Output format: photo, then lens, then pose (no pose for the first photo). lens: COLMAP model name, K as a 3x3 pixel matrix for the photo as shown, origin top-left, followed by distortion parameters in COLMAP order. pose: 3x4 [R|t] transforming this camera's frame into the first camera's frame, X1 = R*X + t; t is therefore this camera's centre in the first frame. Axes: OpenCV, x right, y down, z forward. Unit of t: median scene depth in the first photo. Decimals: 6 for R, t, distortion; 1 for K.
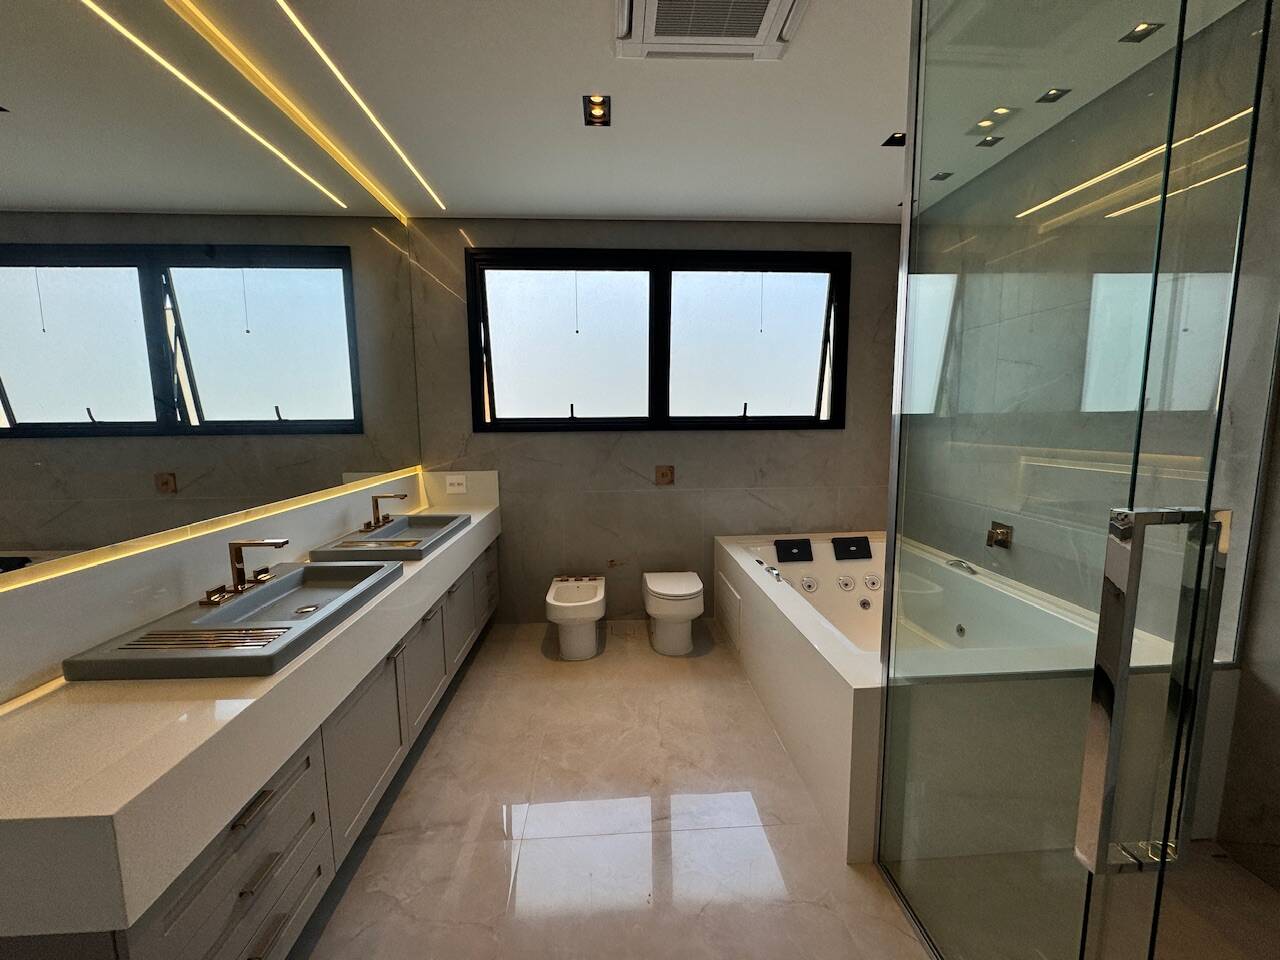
lens RADIAL K [[510.6, 0, 640.0], [0, 510.6, 480.0], [0, 0, 1]] dist [-0.002947, -0.000401]
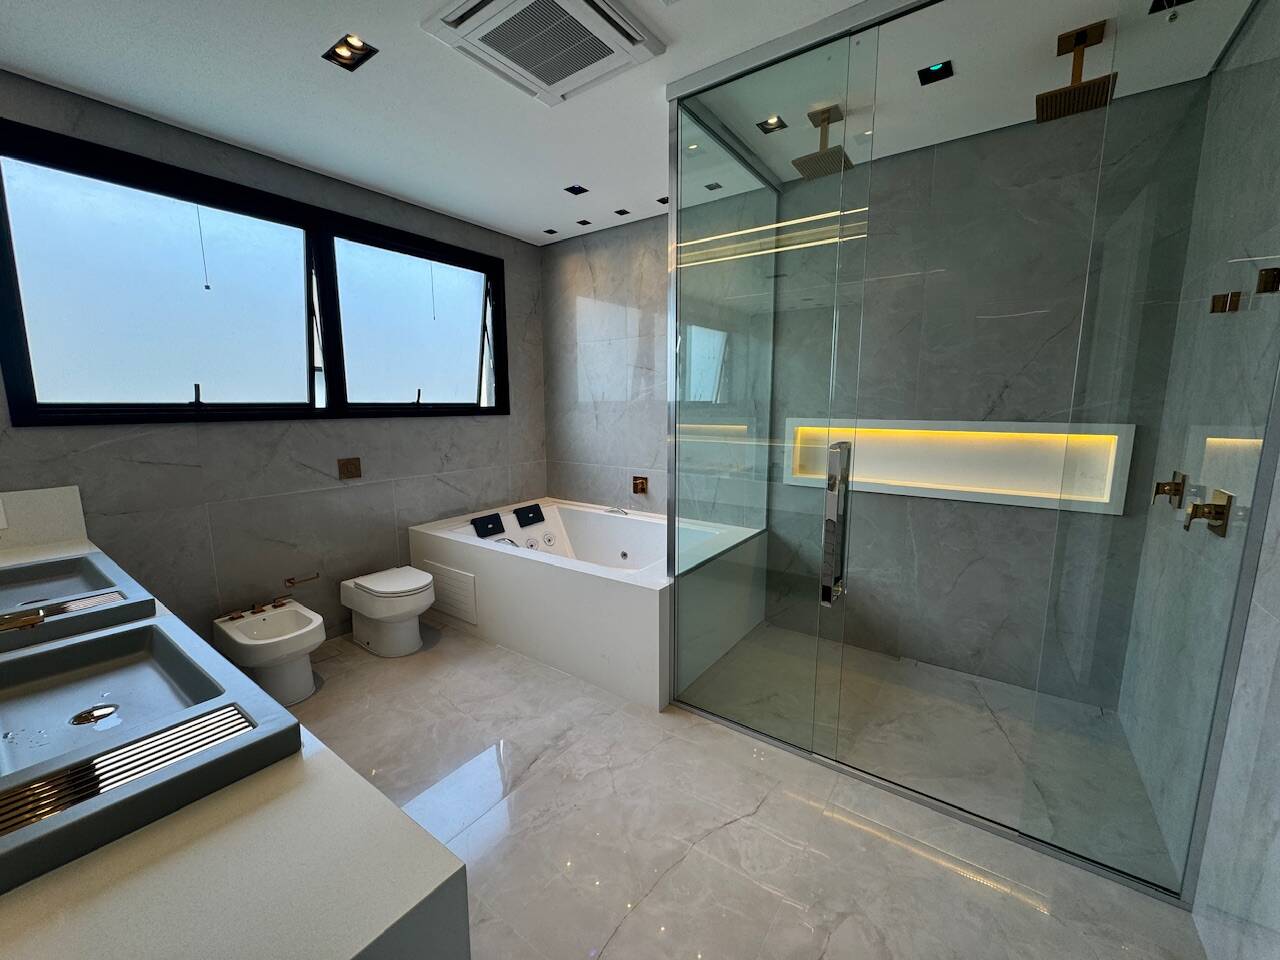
lens RADIAL K [[510.6, 0, 640.0], [0, 510.6, 480.0], [0, 0, 1]] dist [-0.002947, -0.000401]
pose [[0.631421, -0.109185, 0.767715, -0.334741], [0.091893, 0.993597, 0.065731, -0.002135], [-0.769976, 0.029044, 0.637411, 0.048093]]
